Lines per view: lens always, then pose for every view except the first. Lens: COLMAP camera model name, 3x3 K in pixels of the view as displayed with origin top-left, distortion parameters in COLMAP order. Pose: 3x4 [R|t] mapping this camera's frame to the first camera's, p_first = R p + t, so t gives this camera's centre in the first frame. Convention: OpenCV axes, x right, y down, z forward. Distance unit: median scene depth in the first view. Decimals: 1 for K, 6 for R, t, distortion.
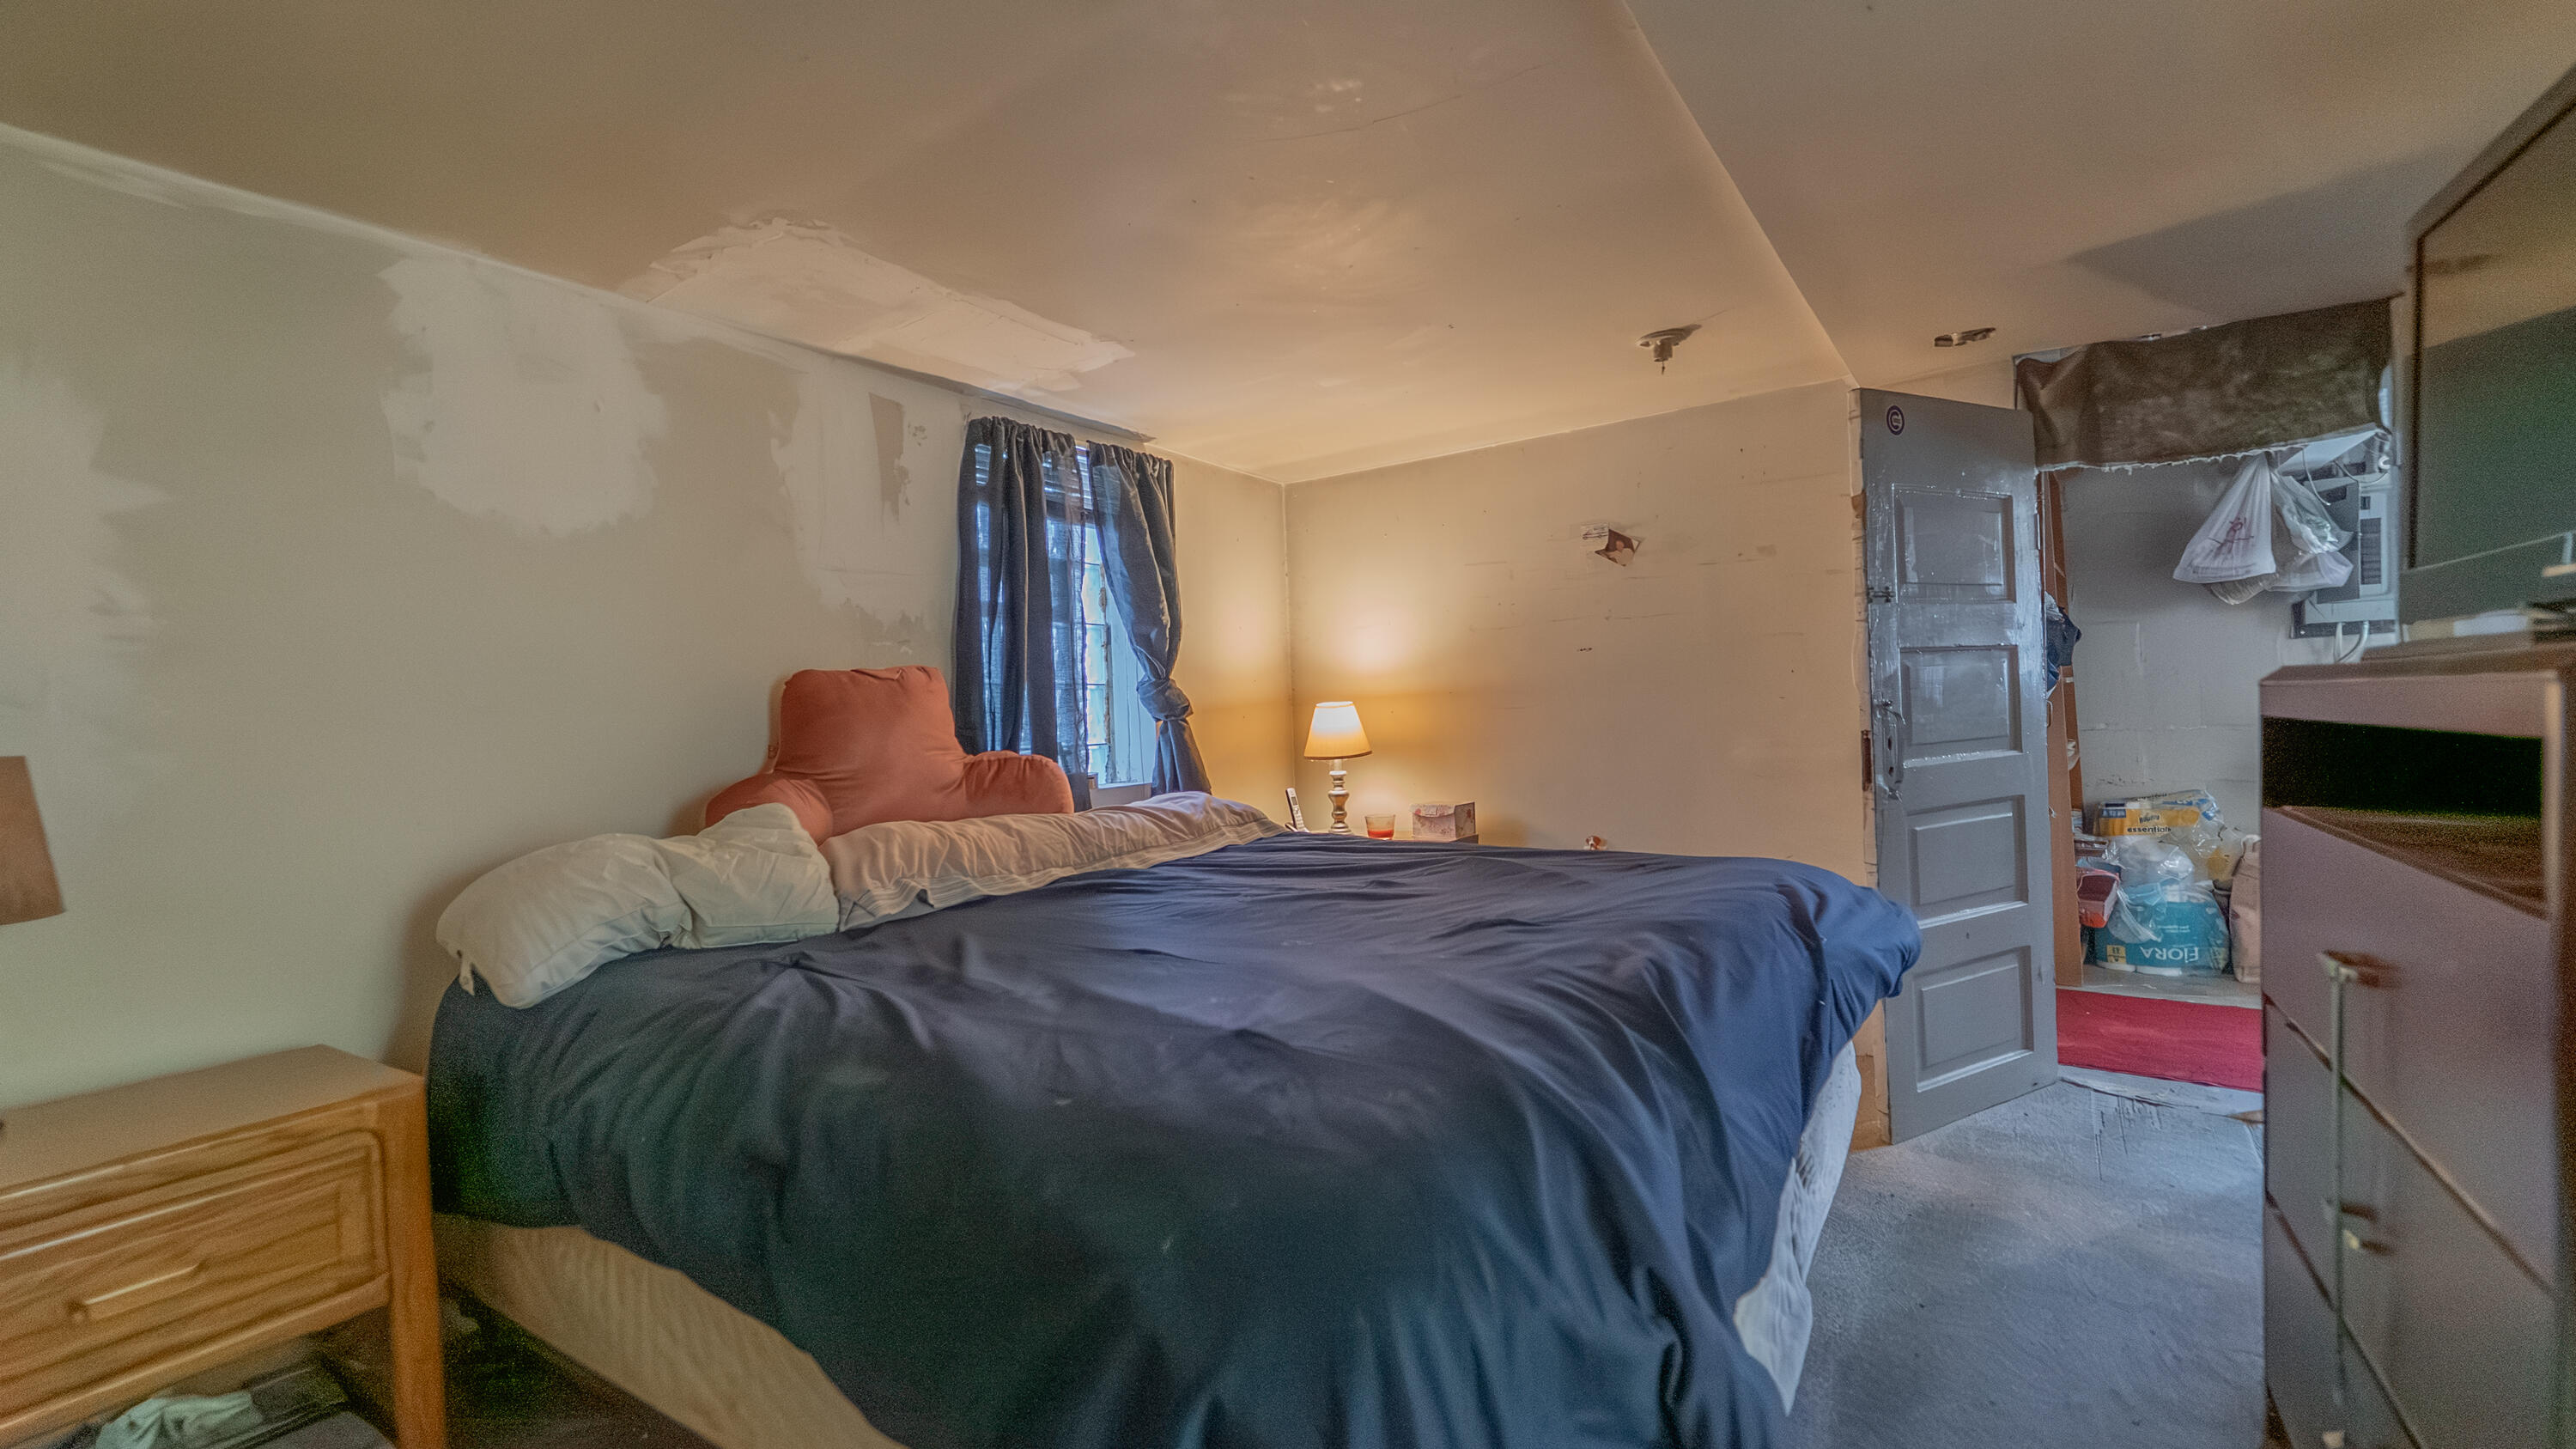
lens RADIAL K [[1016.3, 0, 1300.2], [0, 1016.3, 731.5], [0, 0, 1]] dist [-0.008200, -0.000726]
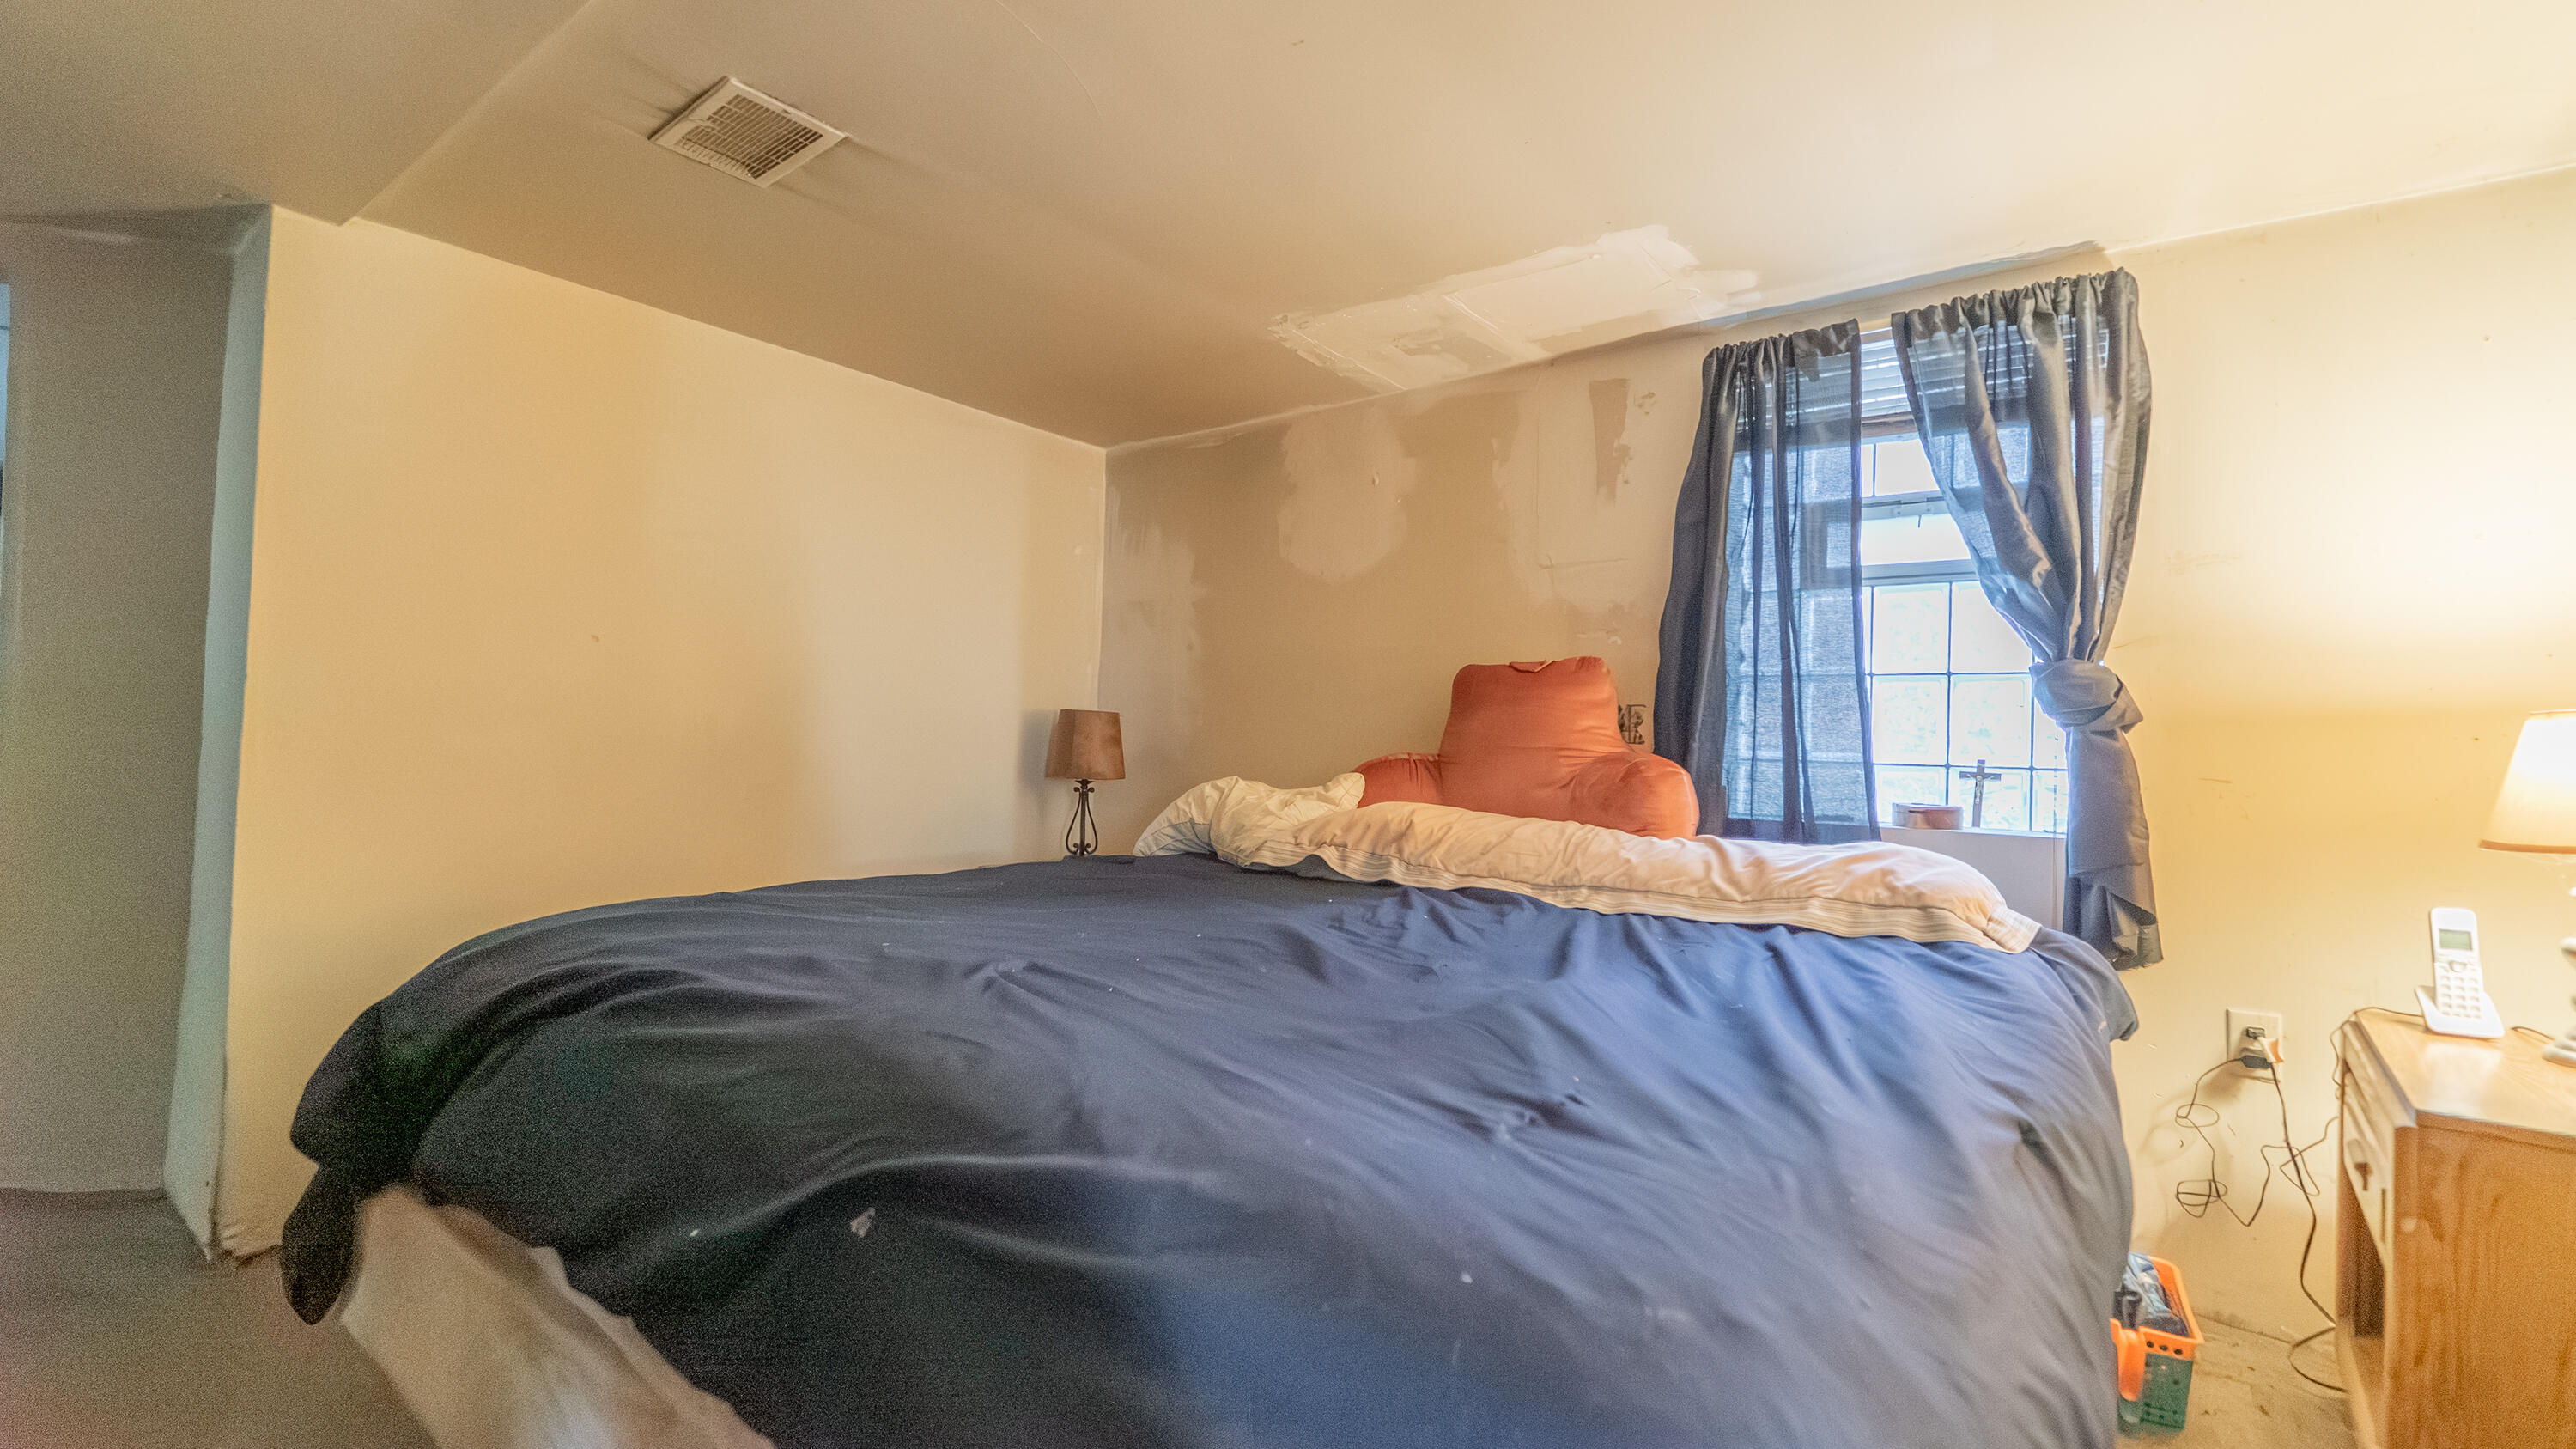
lens RADIAL K [[1016.3, 0, 1300.2], [0, 1016.3, 731.5], [0, 0, 1]] dist [-0.008200, -0.000726]
pose [[-0.023164, 0.038702, -0.998982, 0.564524], [-0.042315, 0.998317, 0.039657, -0.020658], [0.998836, 0.043191, -0.021488, 0.731397]]
